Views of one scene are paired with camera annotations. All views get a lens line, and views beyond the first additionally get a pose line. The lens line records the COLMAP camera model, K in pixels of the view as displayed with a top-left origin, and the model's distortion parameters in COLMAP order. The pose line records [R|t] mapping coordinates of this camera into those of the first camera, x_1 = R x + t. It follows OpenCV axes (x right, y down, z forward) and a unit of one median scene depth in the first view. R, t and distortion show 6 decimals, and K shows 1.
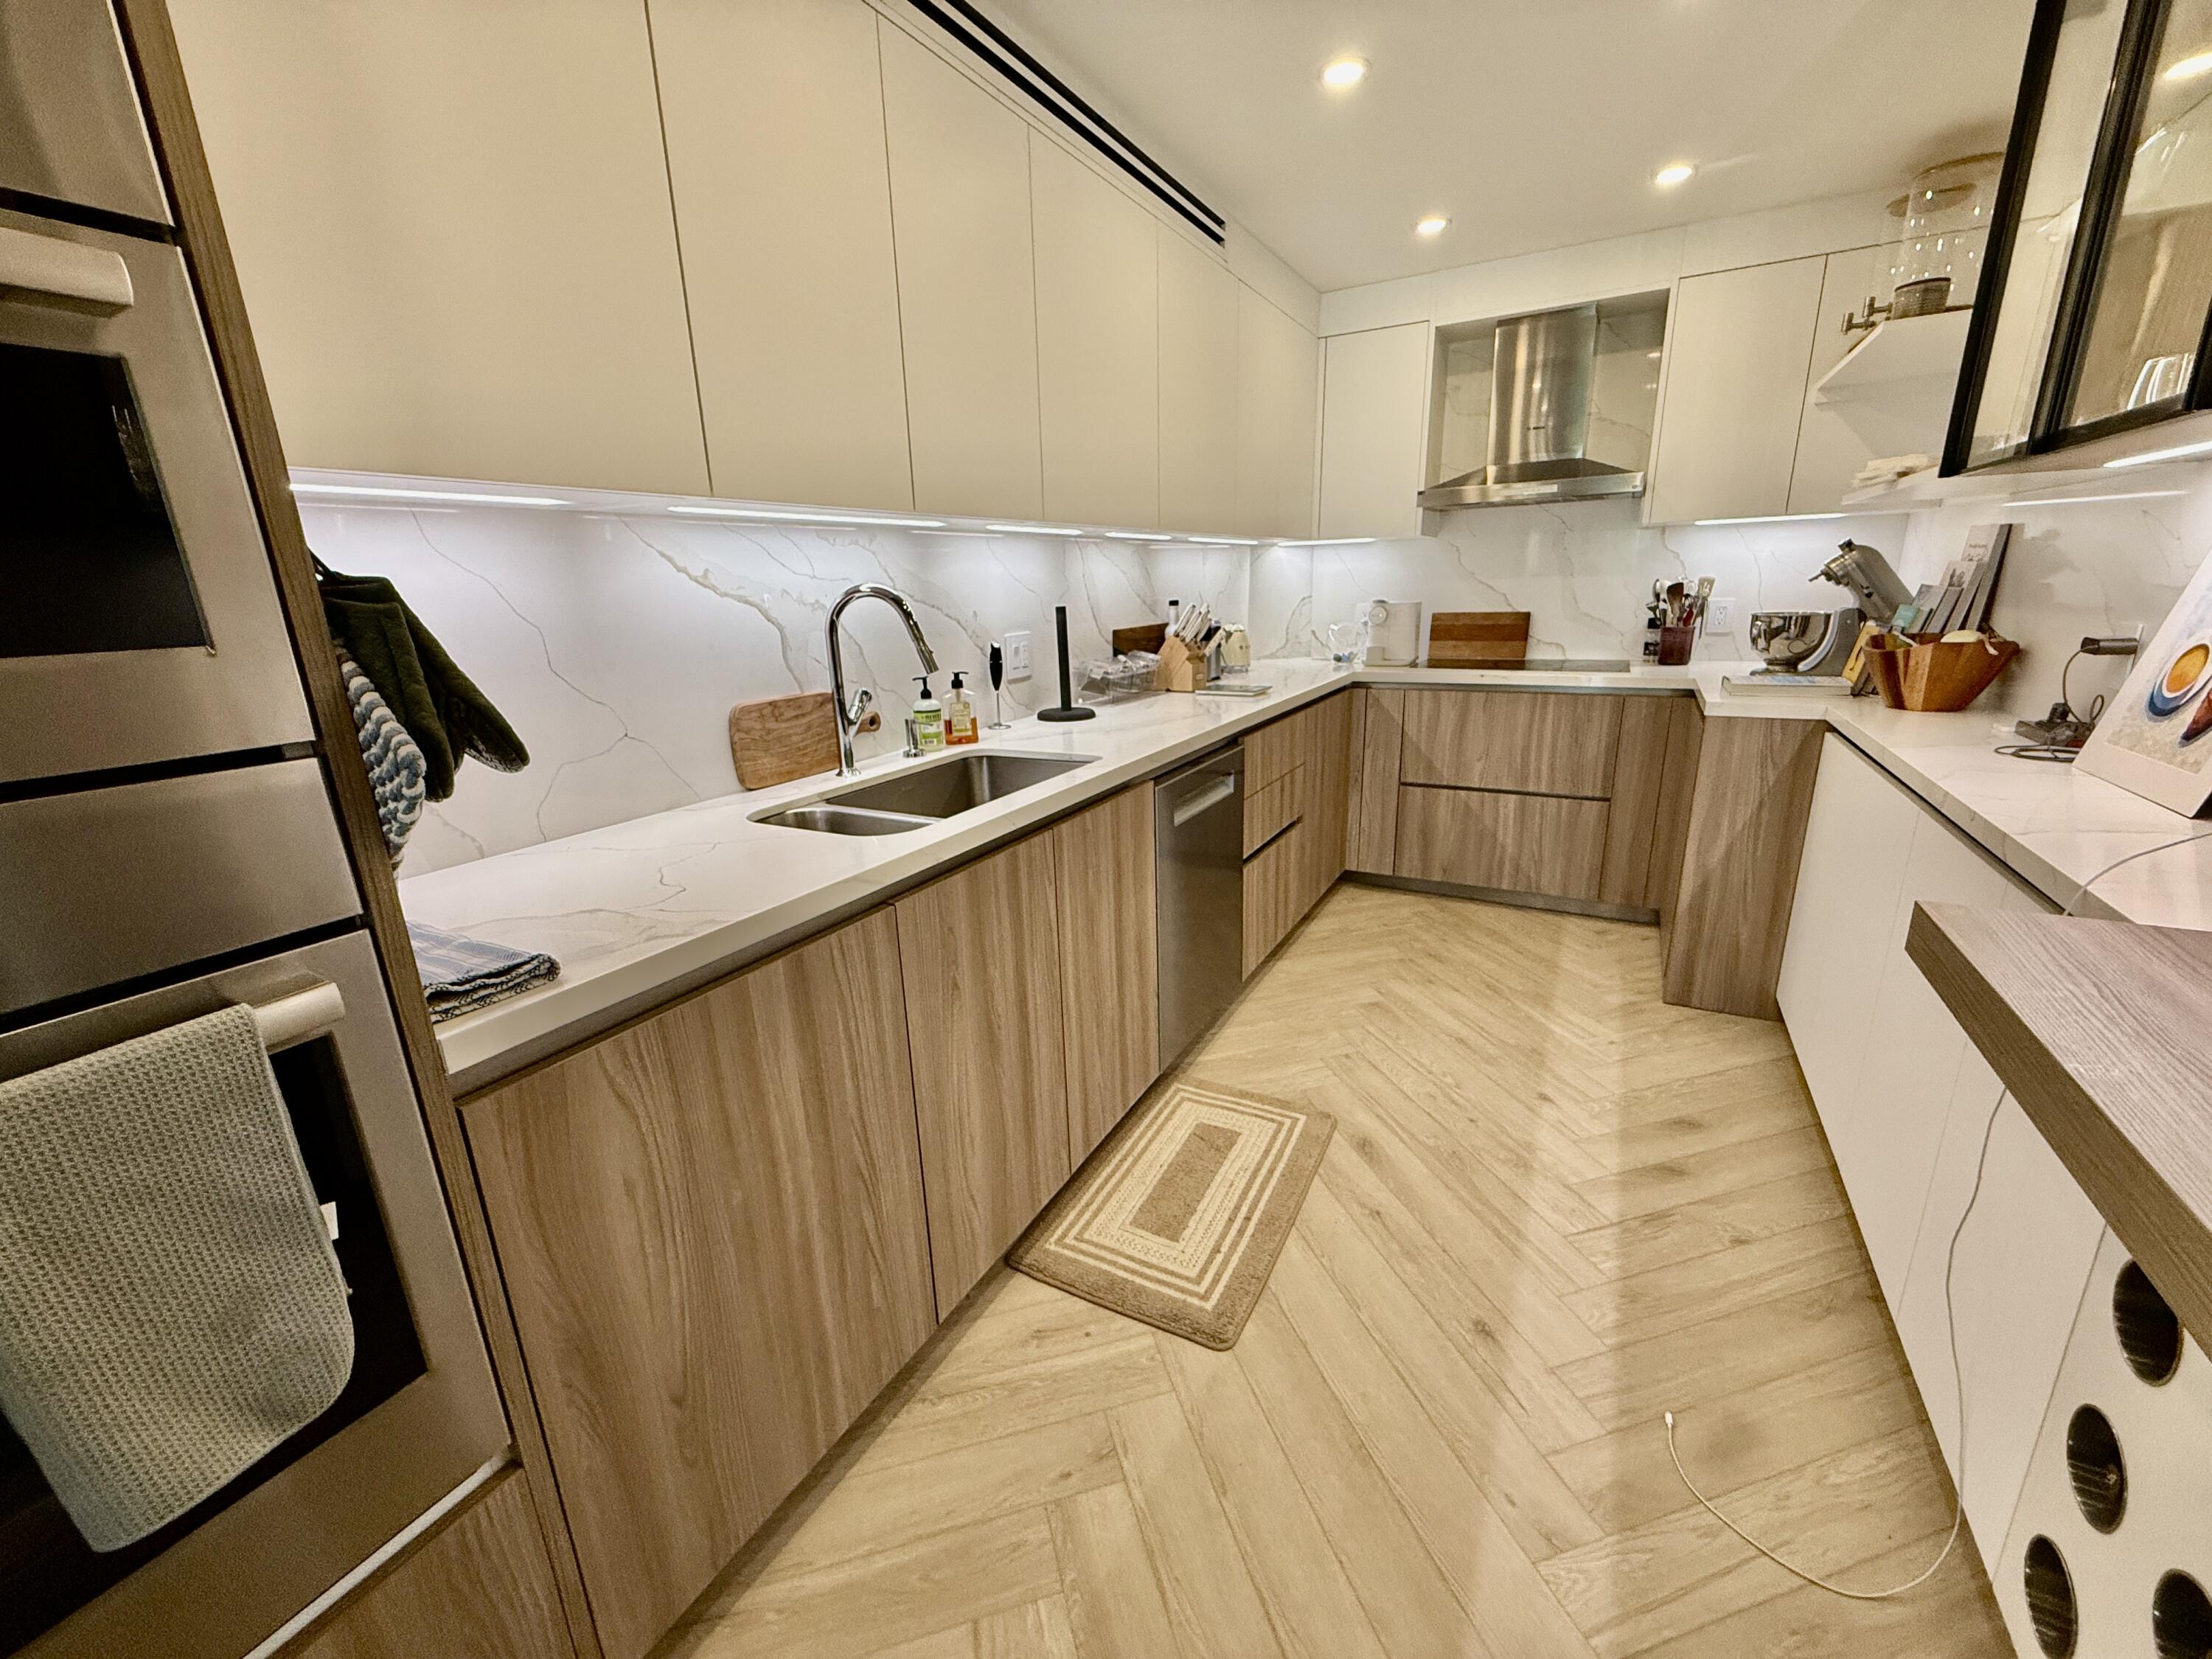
lens RADIAL K [[889.7, 0, 1098.2], [0, 889.7, 828.2], [0, 0, 1]] dist [-0.000160, 0.000092]
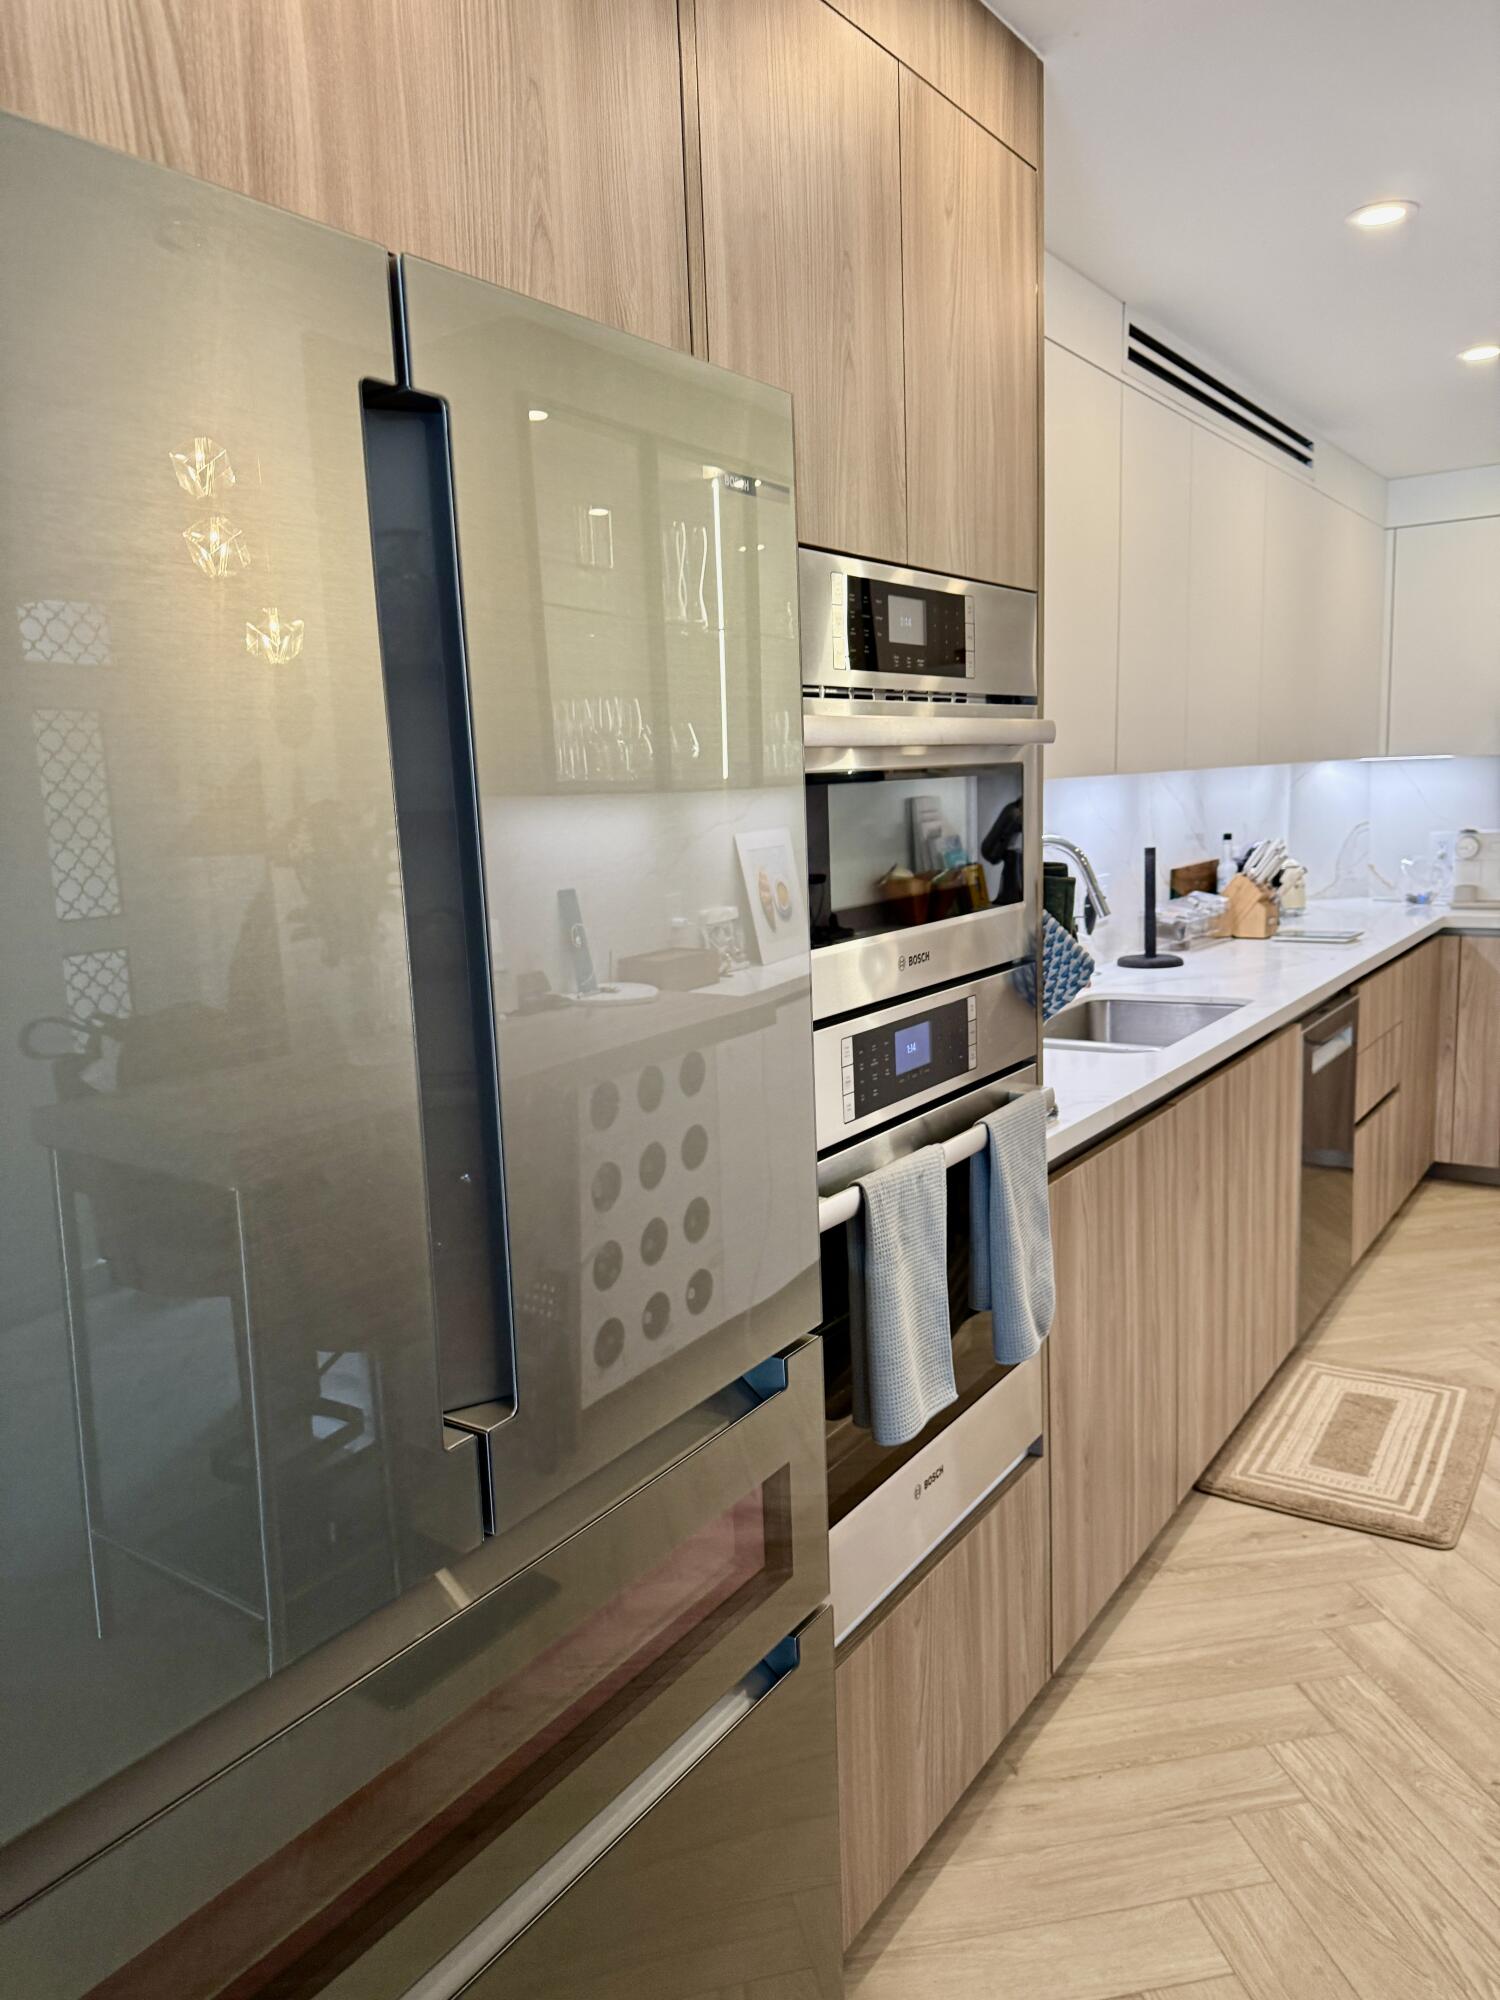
lens RADIAL K [[1442.2, 0, 750.0], [0, 1442.2, 1000.0], [0, 0, 1]] dist [0.015534, -0.002794]
pose [[0.996215, 0.004851, -0.086791, -0.344661], [-0.014914, 0.993174, -0.115682, 0.097524], [0.085638, 0.116538, 0.989487, -0.546758]]
